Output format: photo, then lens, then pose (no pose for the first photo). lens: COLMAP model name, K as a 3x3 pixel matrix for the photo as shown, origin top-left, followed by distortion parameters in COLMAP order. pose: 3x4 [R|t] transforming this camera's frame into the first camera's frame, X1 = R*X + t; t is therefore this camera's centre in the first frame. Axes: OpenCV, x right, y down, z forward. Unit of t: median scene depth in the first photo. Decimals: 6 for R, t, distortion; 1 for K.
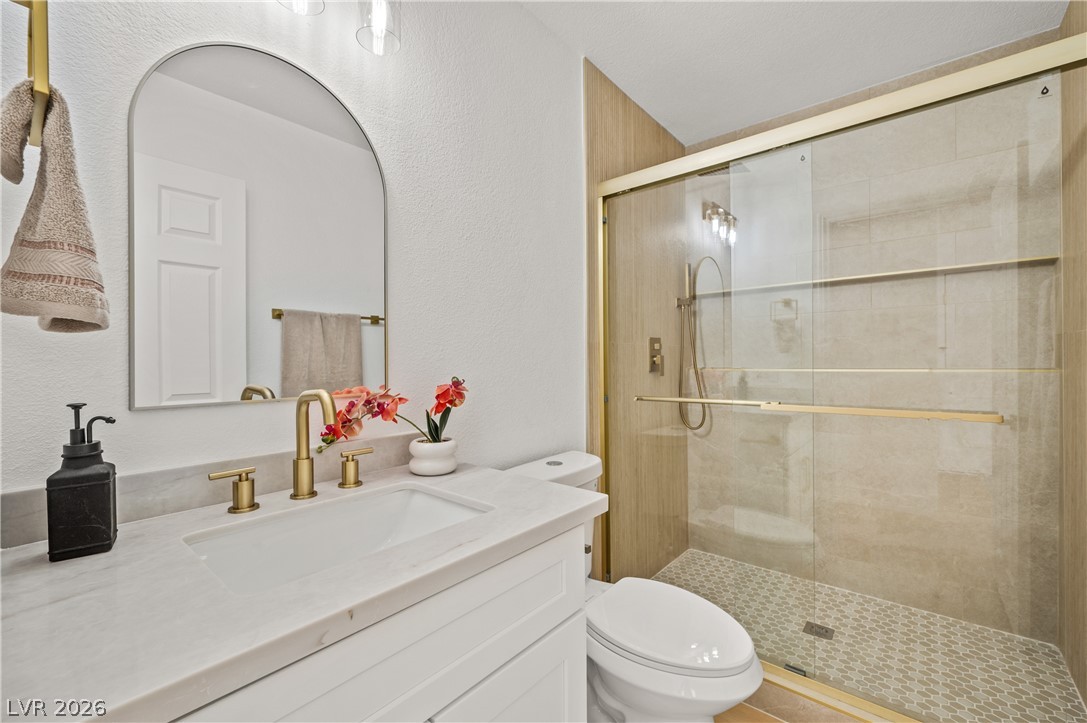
lens RADIAL K [[461.2, 0, 544.9], [0, 461.2, 364.1], [0, 0, 1]] dist [0.001906, -0.000306]
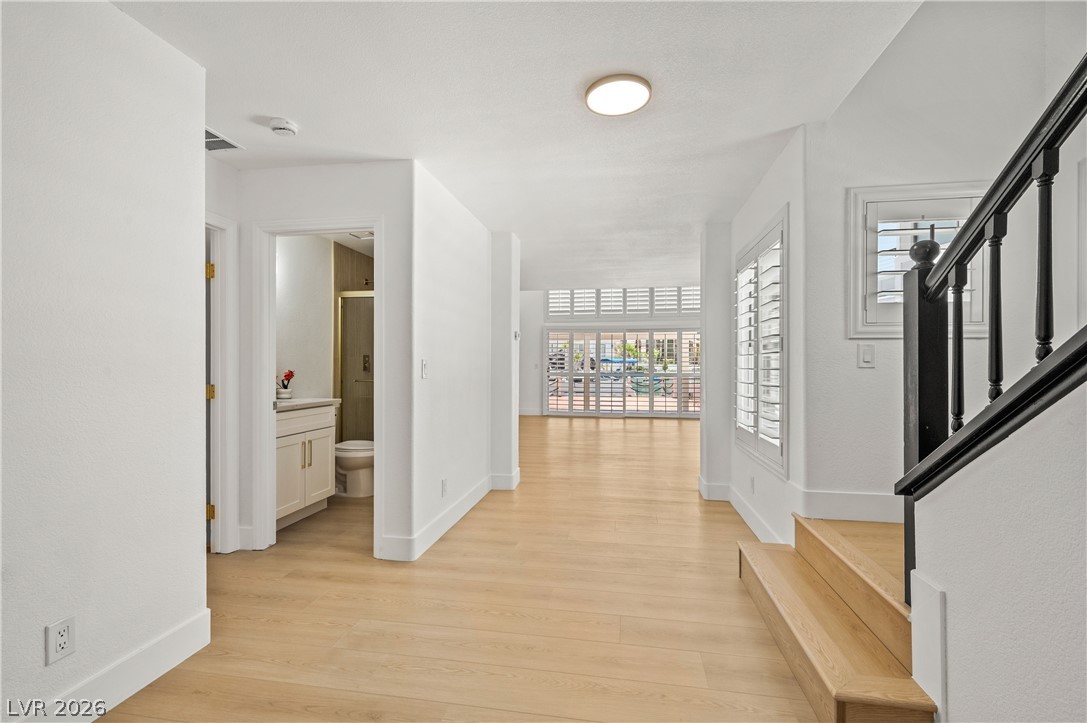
lens RADIAL K [[472.4, 0, 547.4], [0, 472.4, 358.5], [0, 0, 1]] dist [0.000182, 0.000366]
pose [[0.858110, 0.012954, 0.513303, -0.206268], [0.000428, 0.999663, -0.025943, 0.020626], [-0.513466, 0.022481, 0.857815, -1.610790]]
